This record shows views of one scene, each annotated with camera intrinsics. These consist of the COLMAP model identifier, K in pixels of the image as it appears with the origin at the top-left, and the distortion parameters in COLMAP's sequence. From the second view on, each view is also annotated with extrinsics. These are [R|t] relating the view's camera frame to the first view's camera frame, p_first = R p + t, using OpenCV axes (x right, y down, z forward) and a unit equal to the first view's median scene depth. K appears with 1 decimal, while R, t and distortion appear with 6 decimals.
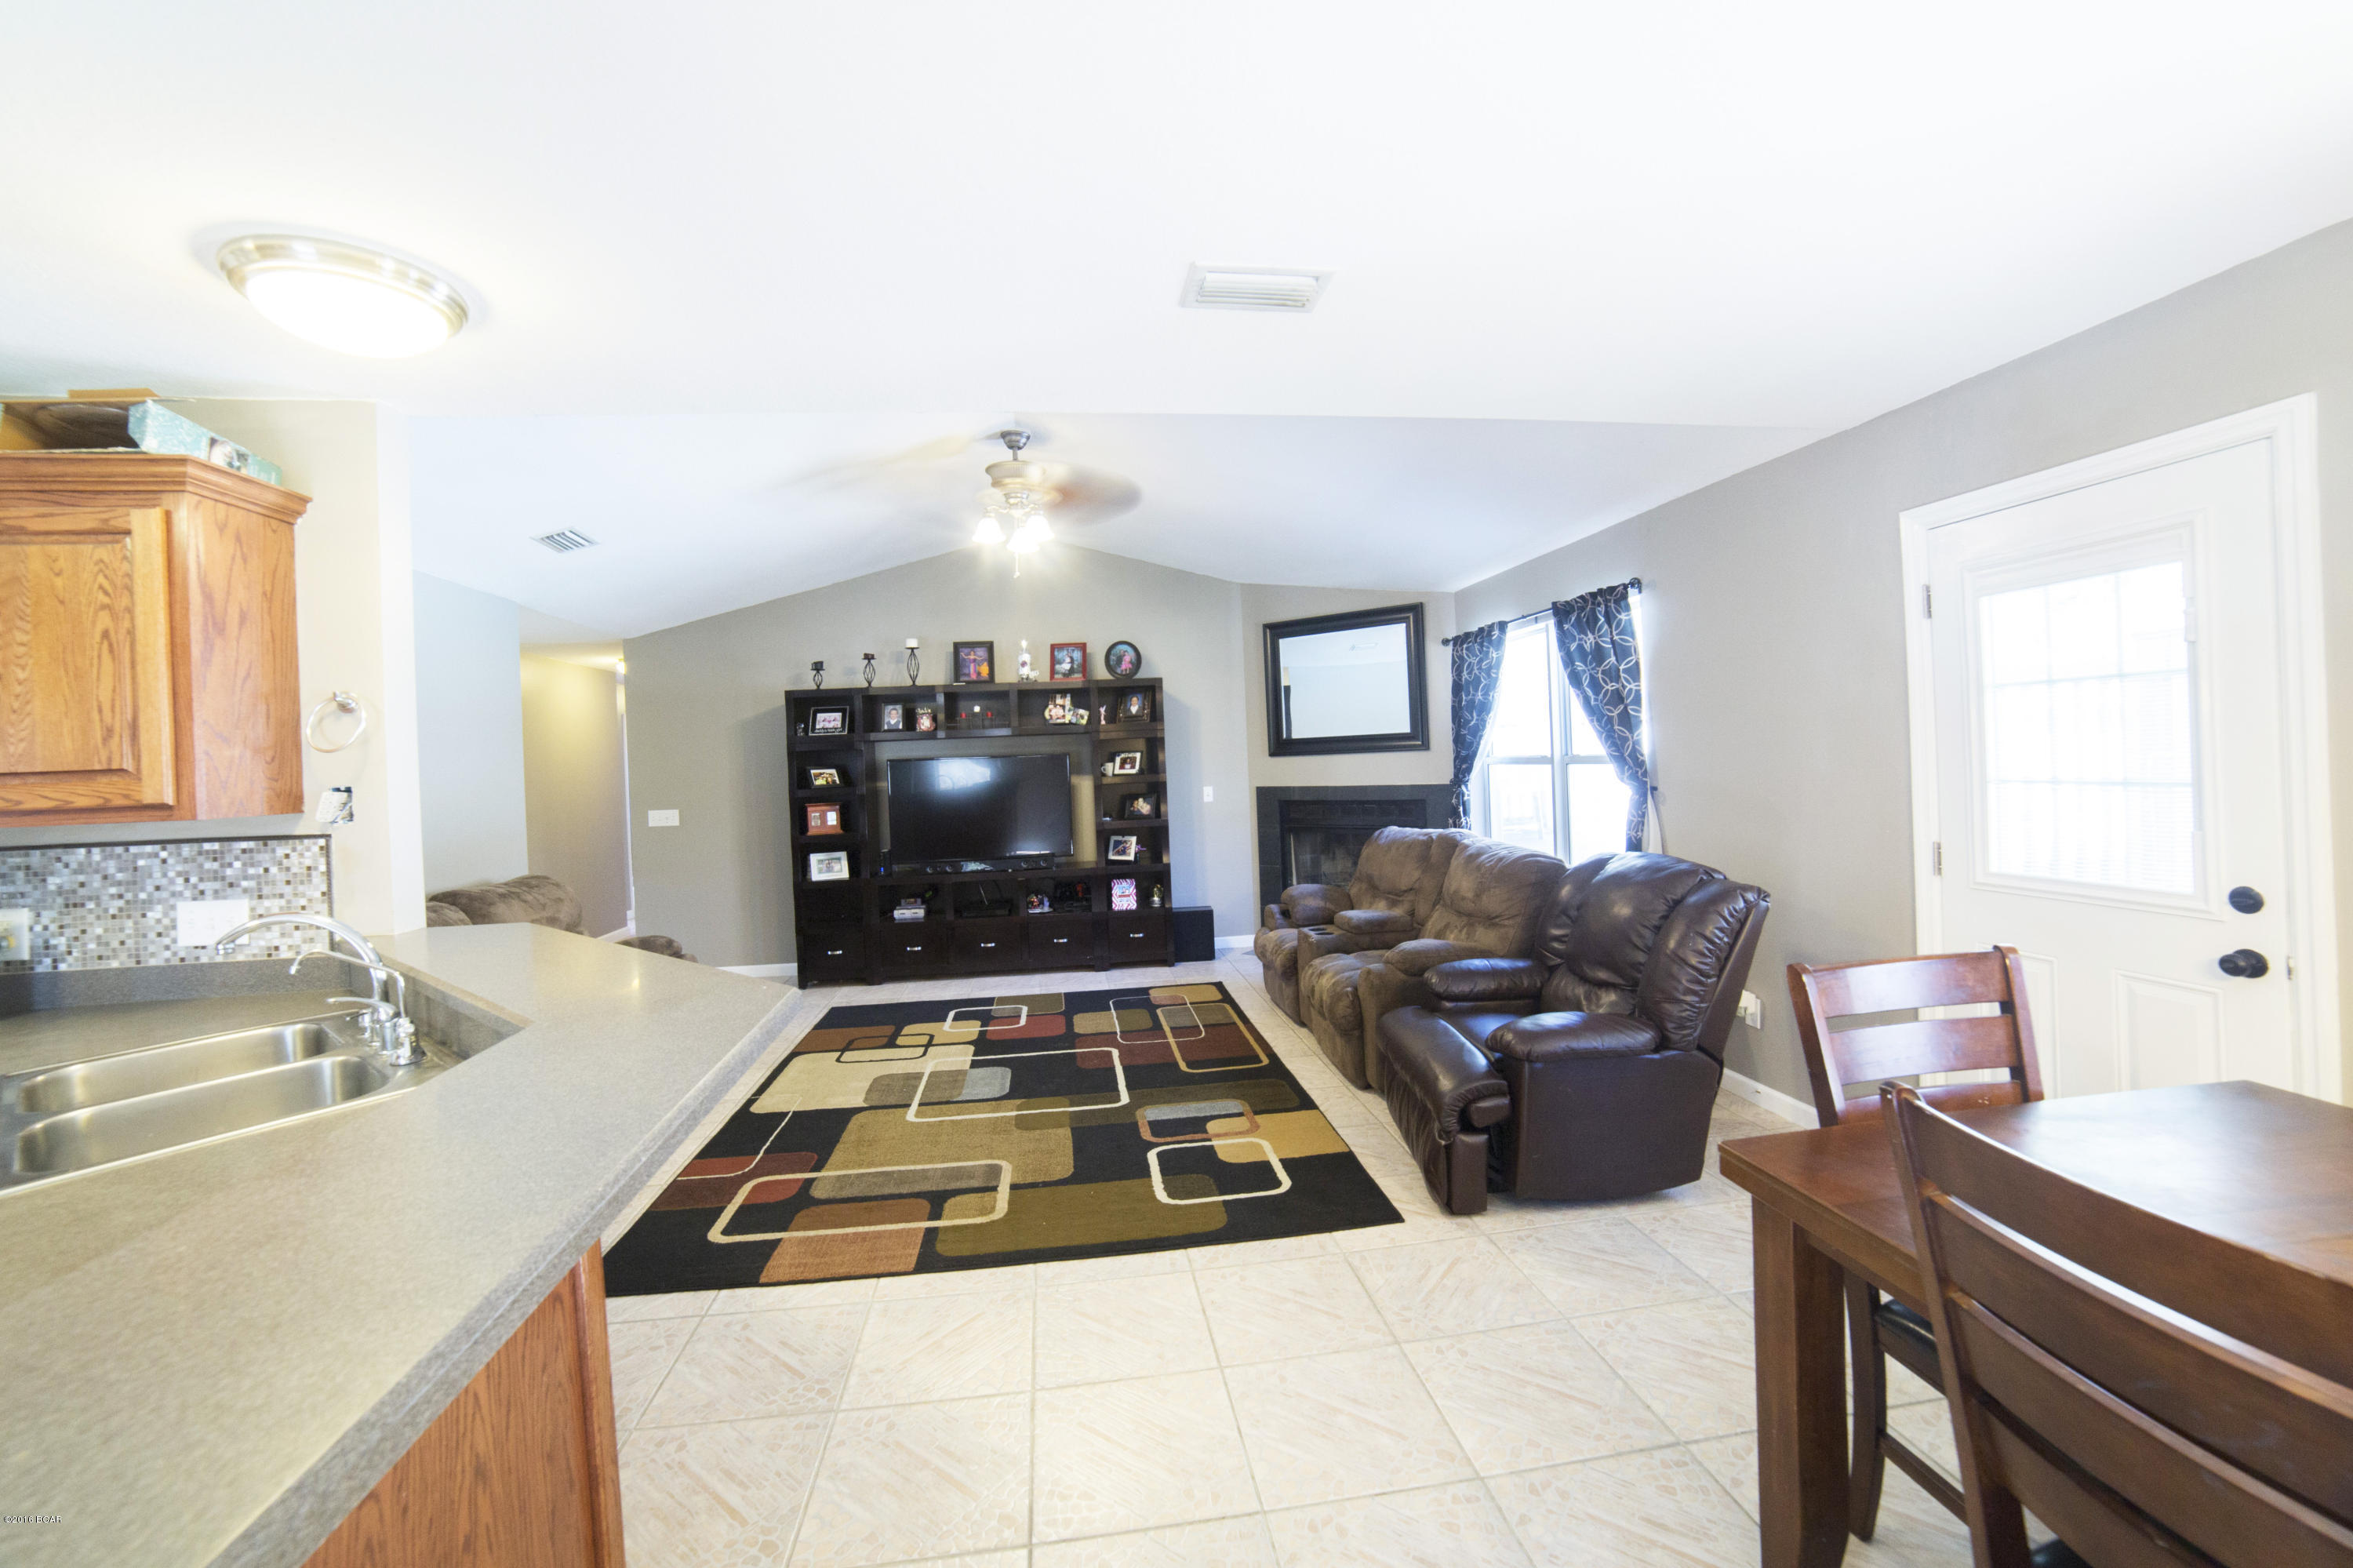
lens RADIAL K [[940.9, 0, 1171.5], [0, 940.9, 766.2], [0, 0, 1]] dist [-0.070957, 0.023723]
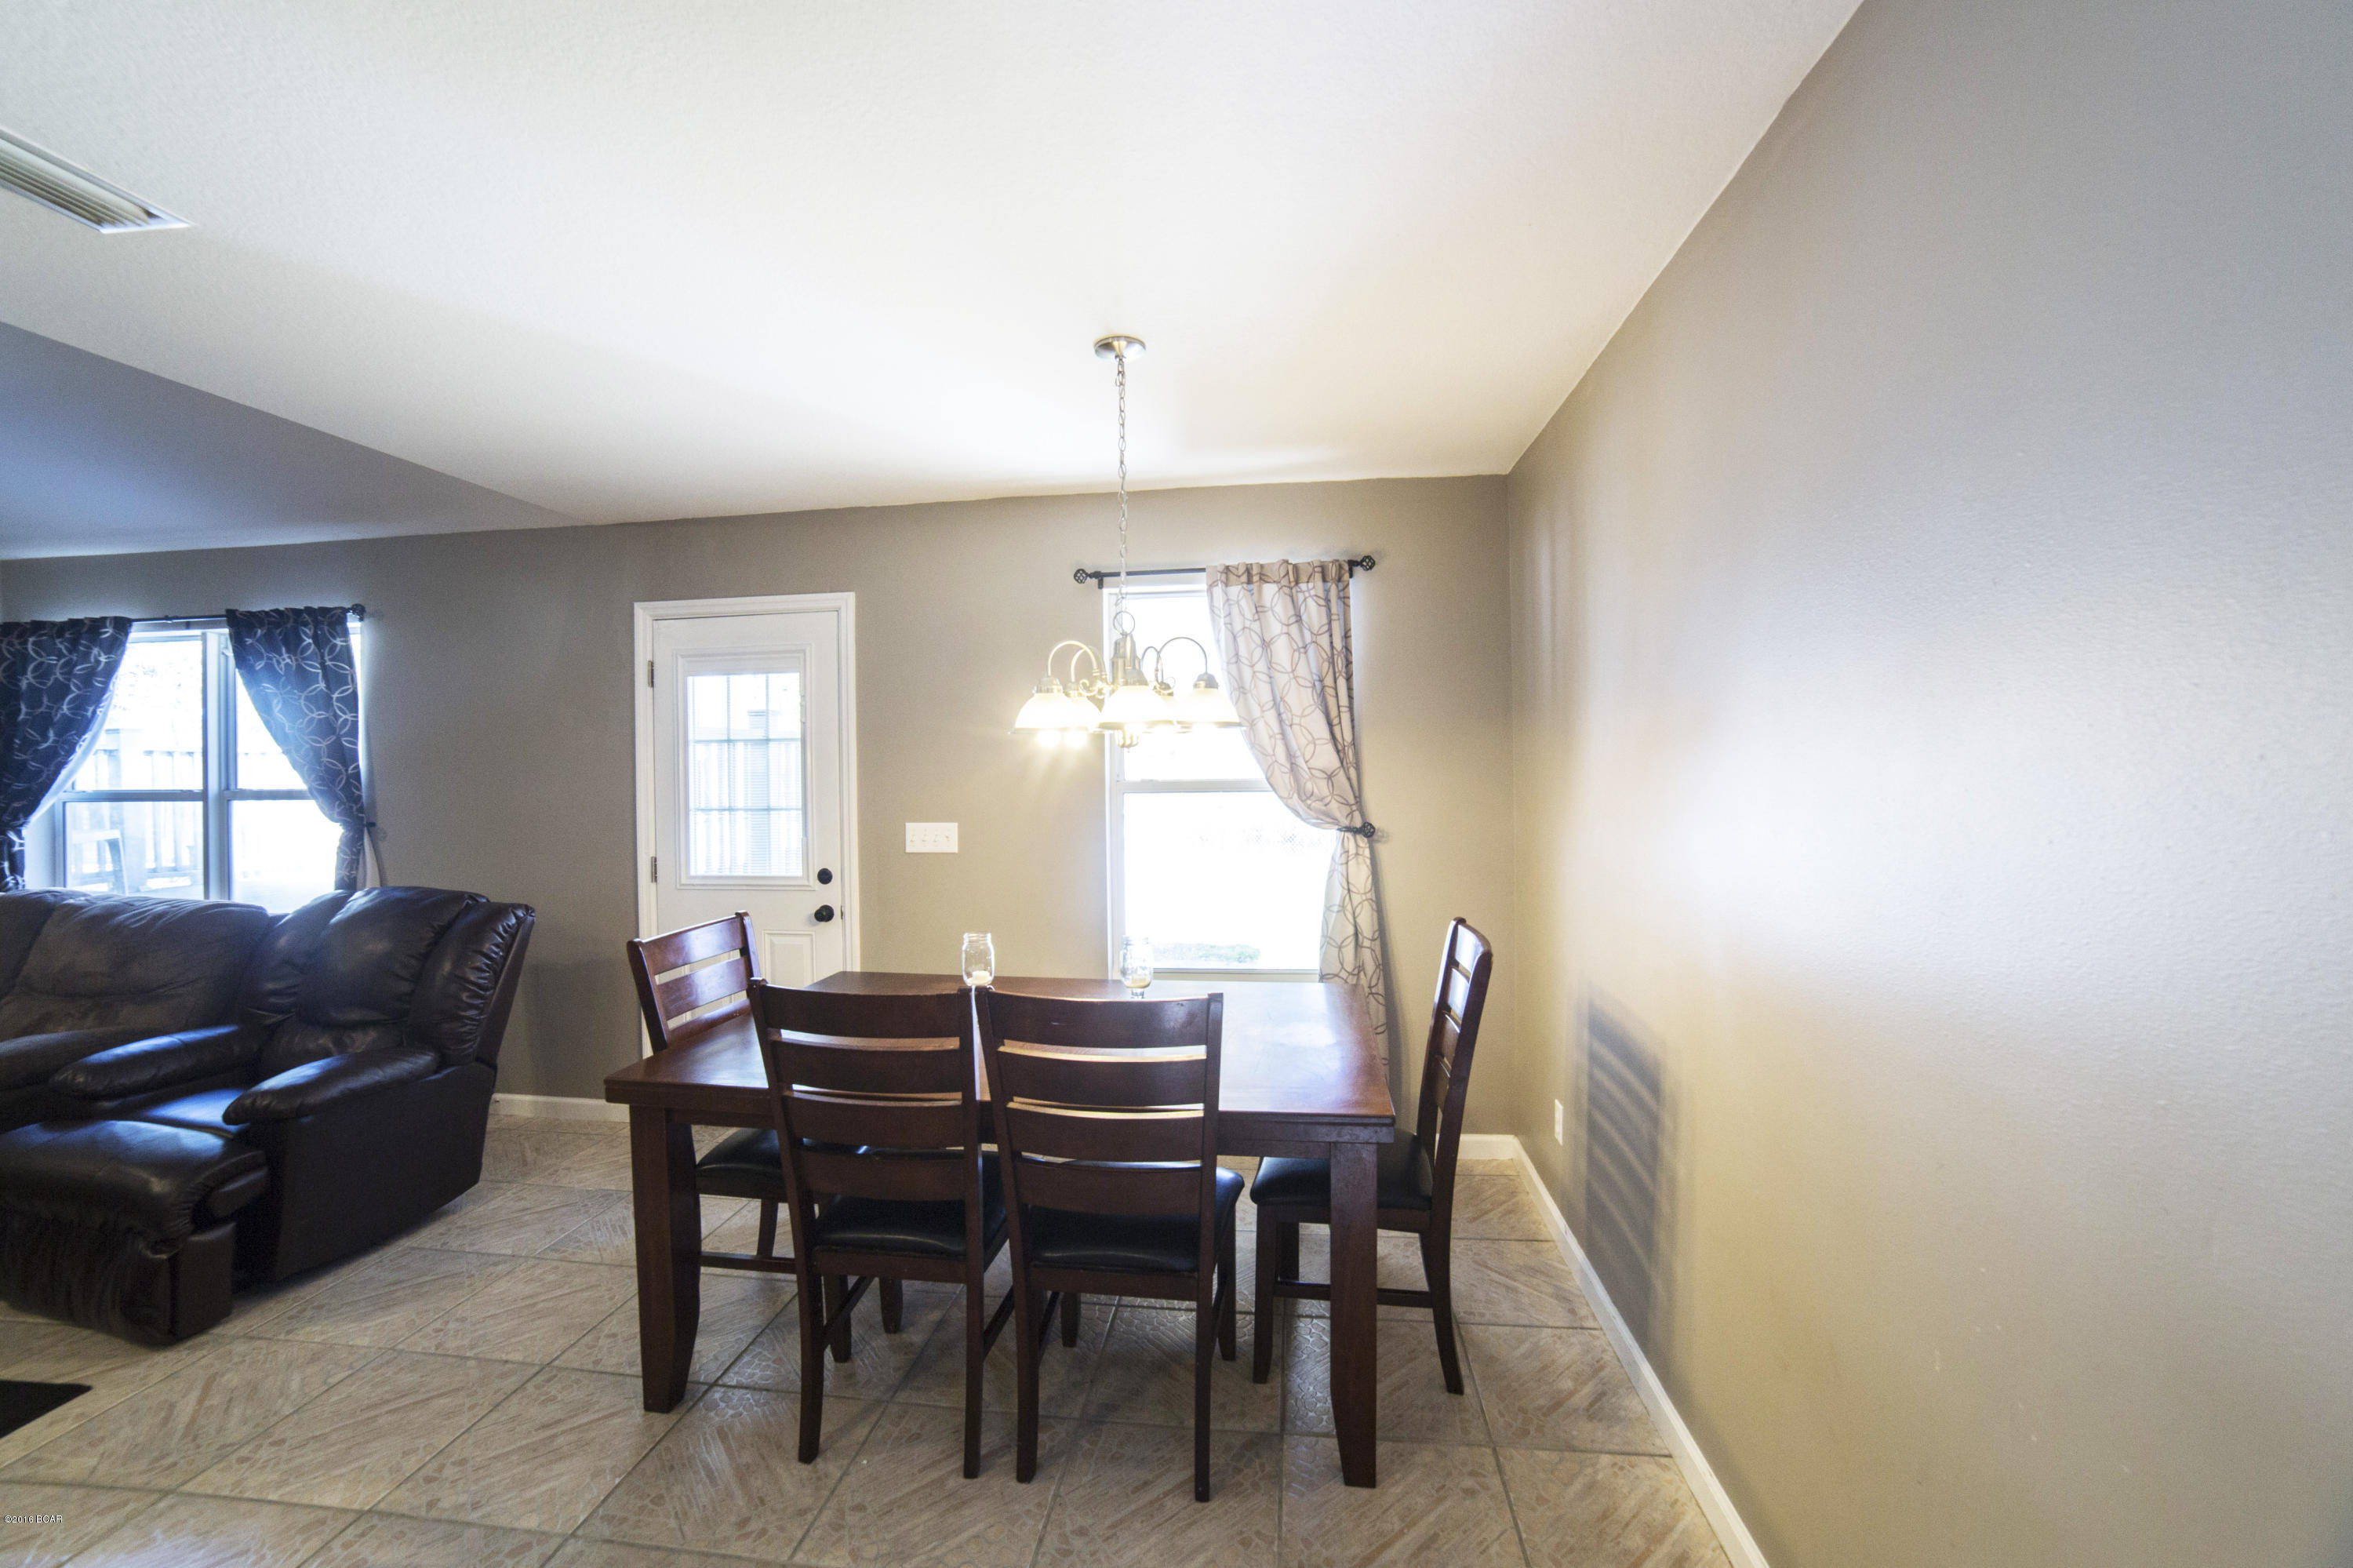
lens RADIAL K [[940.9, 0, 1171.5], [0, 940.9, 766.2], [0, 0, 1]] dist [-0.070957, 0.023723]
pose [[0.257563, 0.034857, 0.965633, -0.175106], [0.008848, 0.999222, -0.038429, 0.007031], [-0.966221, 0.018442, 0.257054, -0.051771]]
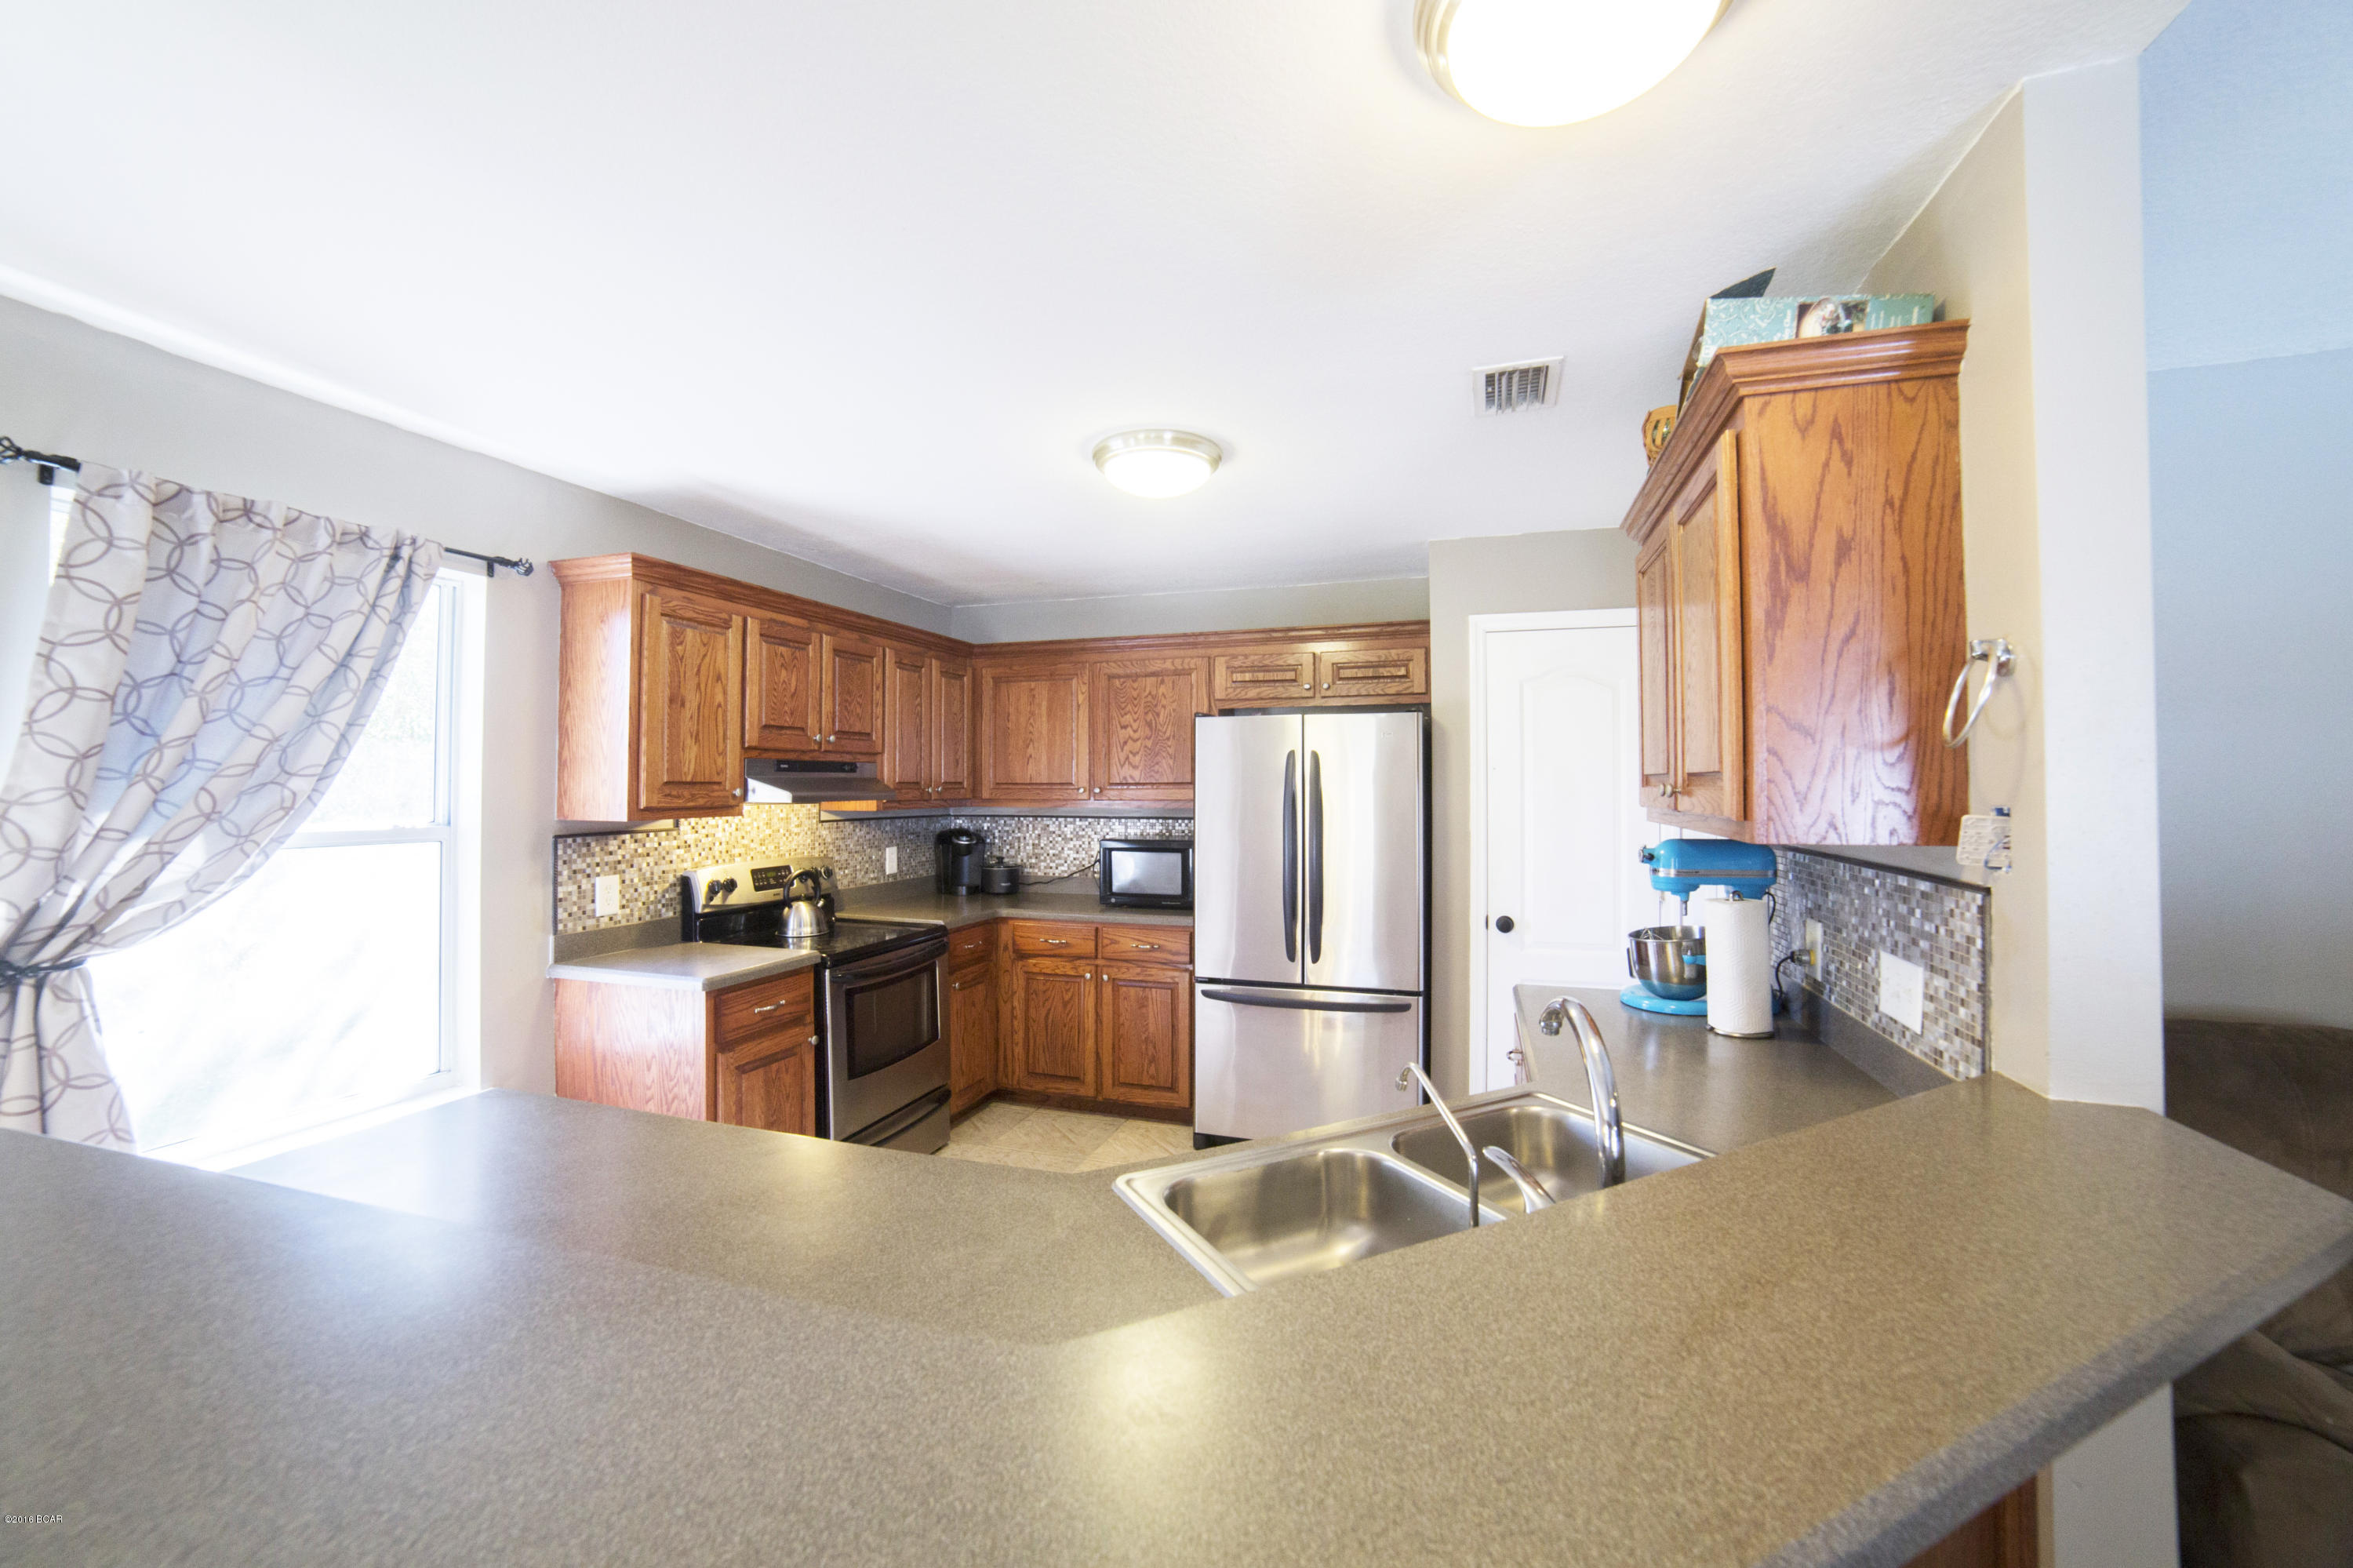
lens RADIAL K [[940.9, 0, 1171.5], [0, 940.9, 766.2], [0, 0, 1]] dist [-0.070957, 0.023723]
pose [[-0.436016, 0.020368, -0.899708, -0.104970], [0.010271, 0.999791, 0.017656, -0.010163], [0.899880, -0.001543, -0.436134, 0.439724]]
